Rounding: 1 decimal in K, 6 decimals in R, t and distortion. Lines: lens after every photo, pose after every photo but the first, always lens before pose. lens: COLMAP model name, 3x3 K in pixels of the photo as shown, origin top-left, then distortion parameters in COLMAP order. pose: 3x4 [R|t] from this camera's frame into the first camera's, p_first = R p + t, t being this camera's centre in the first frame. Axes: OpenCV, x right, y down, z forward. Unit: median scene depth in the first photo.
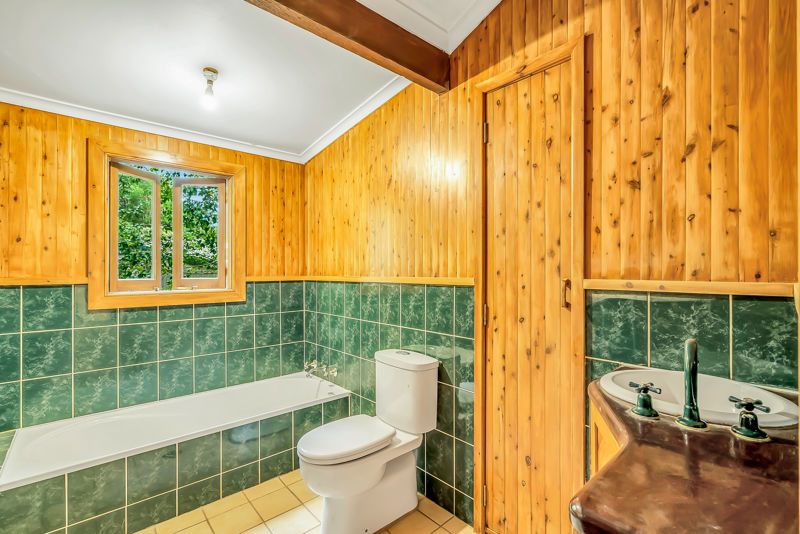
lens RADIAL K [[367.7, 0, 397.1], [0, 367.7, 270.4], [0, 0, 1]] dist [-0.003135, 0.000025]
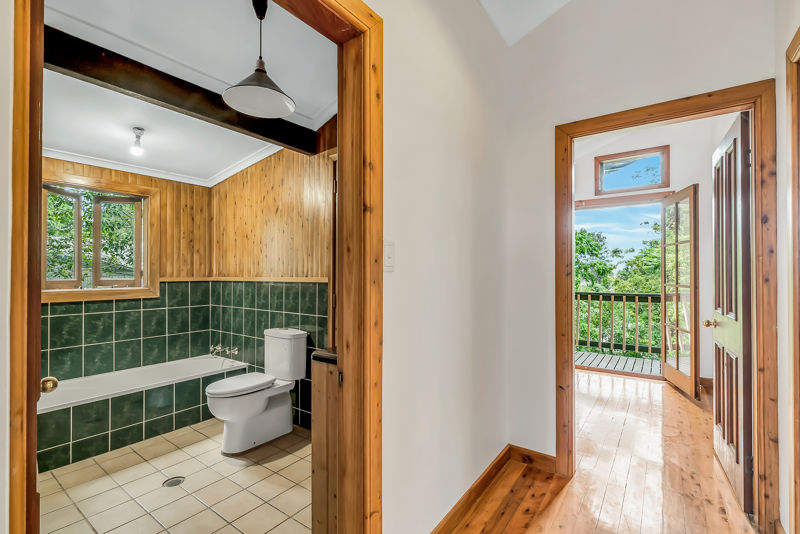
lens RADIAL K [[367.7, 0, 397.1], [0, 367.7, 270.4], [0, 0, 1]] dist [-0.003135, 0.000025]
pose [[0.974728, 0.003233, 0.223370, 0.104665], [-0.001554, 0.999969, -0.007692, 0.000759], [-0.223388, 0.007151, 0.974703, -0.433188]]
